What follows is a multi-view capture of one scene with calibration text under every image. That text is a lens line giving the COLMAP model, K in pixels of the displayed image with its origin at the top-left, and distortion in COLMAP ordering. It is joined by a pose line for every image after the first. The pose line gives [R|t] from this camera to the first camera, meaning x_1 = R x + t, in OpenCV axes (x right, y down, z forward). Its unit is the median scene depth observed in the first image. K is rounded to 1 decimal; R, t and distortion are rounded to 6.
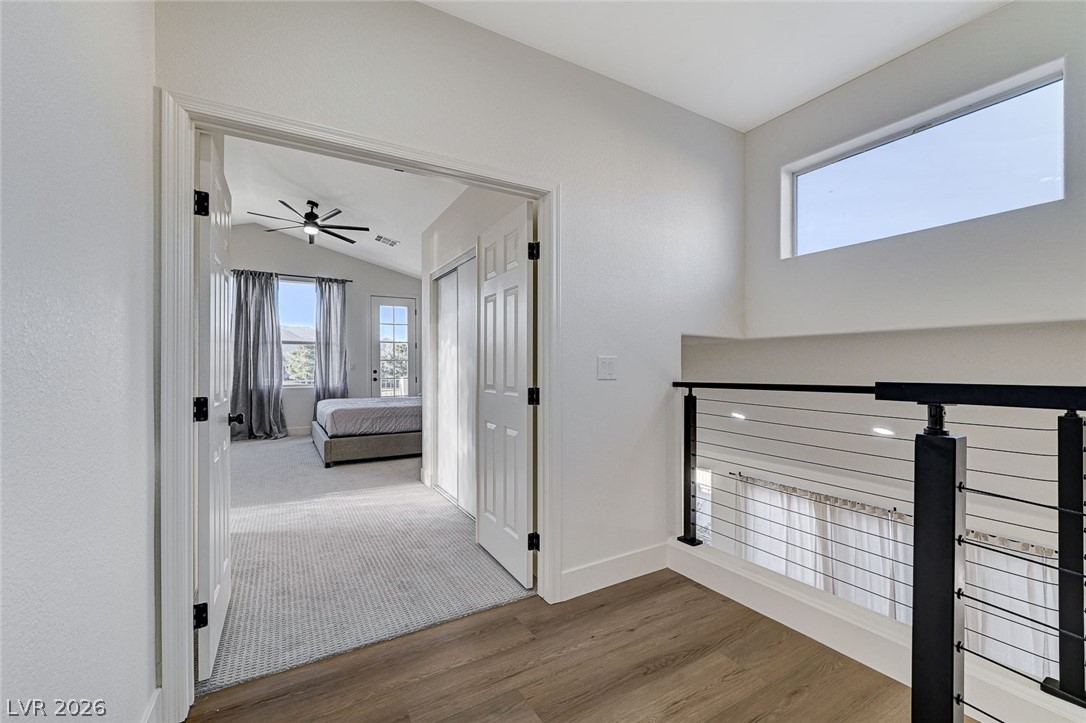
lens RADIAL K [[450.7, 0, 544.4], [0, 450.7, 365.7], [0, 0, 1]] dist [-0.003062, -0.000195]
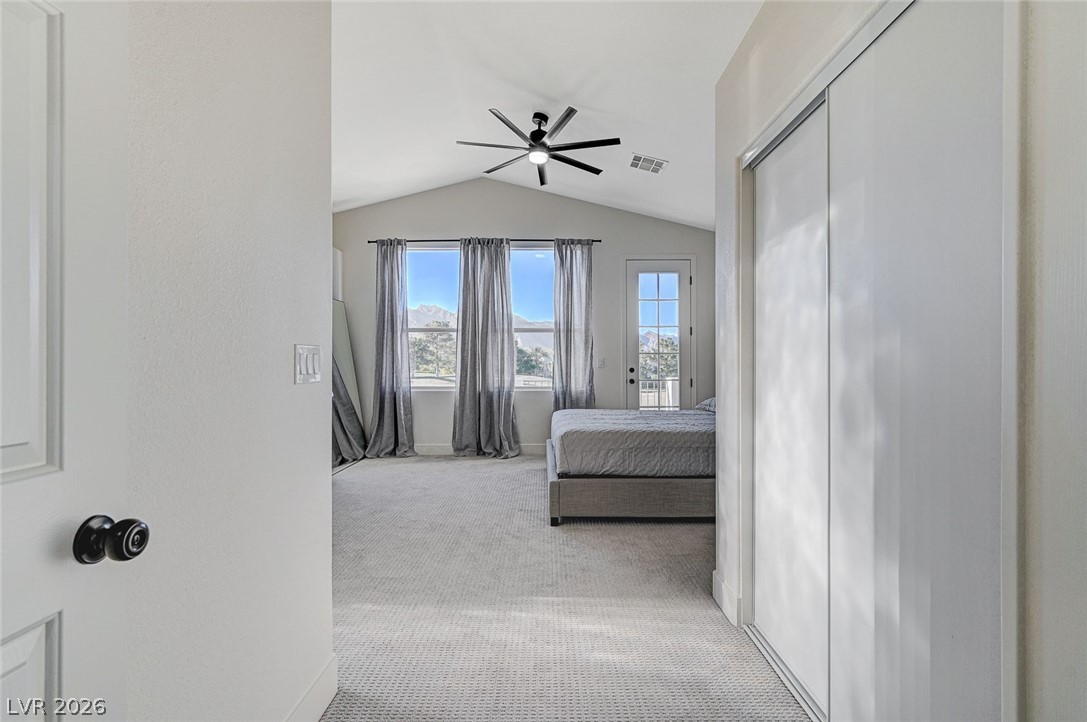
lens RADIAL K [[513.8, 0, 546.3], [0, 513.8, 361.9], [0, 0, 1]] dist [0.001713, 0.000089]
pose [[0.859586, -0.000143, -0.510991, -0.100189], [-0.001478, 0.999995, -0.002765, 0.003830], [0.510989, 0.003132, 0.859581, 0.297122]]
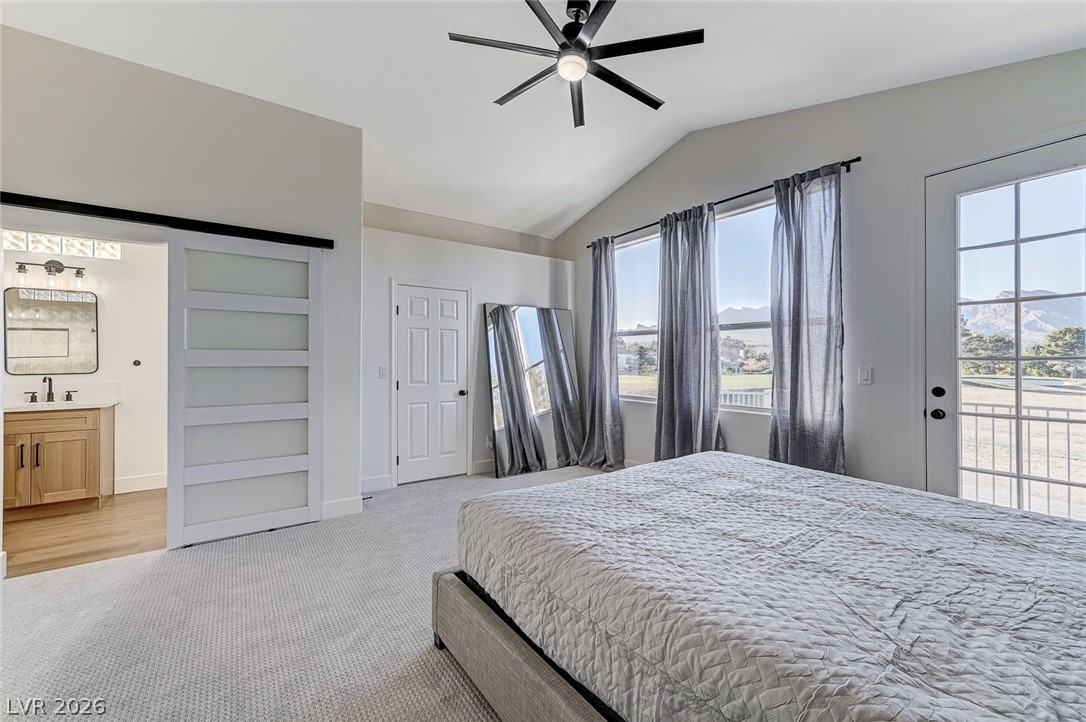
lens RADIAL K [[439.9, 0, 542.5], [0, 439.9, 360.1], [0, 0, 1]] dist [-0.002913, 0.002283]
pose [[0.091328, 0.001235, -0.995820, -0.074580], [-0.000286, 0.999999, 0.001214, -0.012882], [0.995821, 0.000174, 0.091329, 0.757283]]
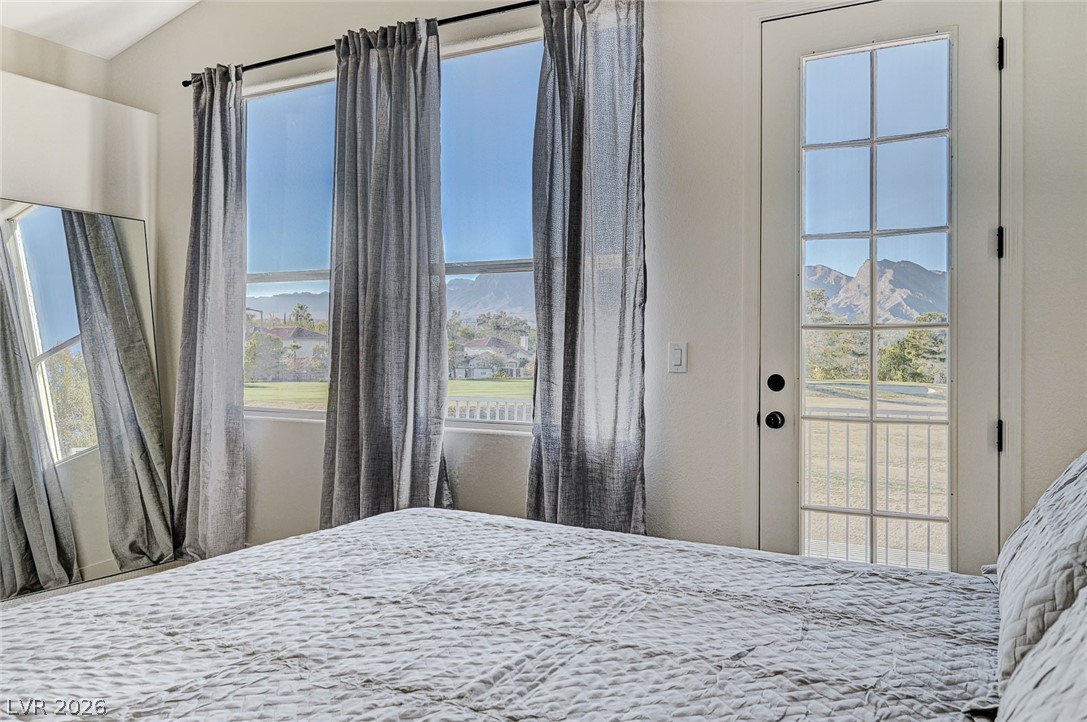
lens RADIAL K [[854.2, 0, 542.7], [0, 854.2, 354.6], [0, 0, 1]] dist [-0.002294, -0.005256]
pose [[0.511315, 0.004724, -0.859380, -0.104297], [-0.009943, 0.999950, -0.000419, 0.001905], [0.859336, 0.008759, 0.511337, 0.803897]]
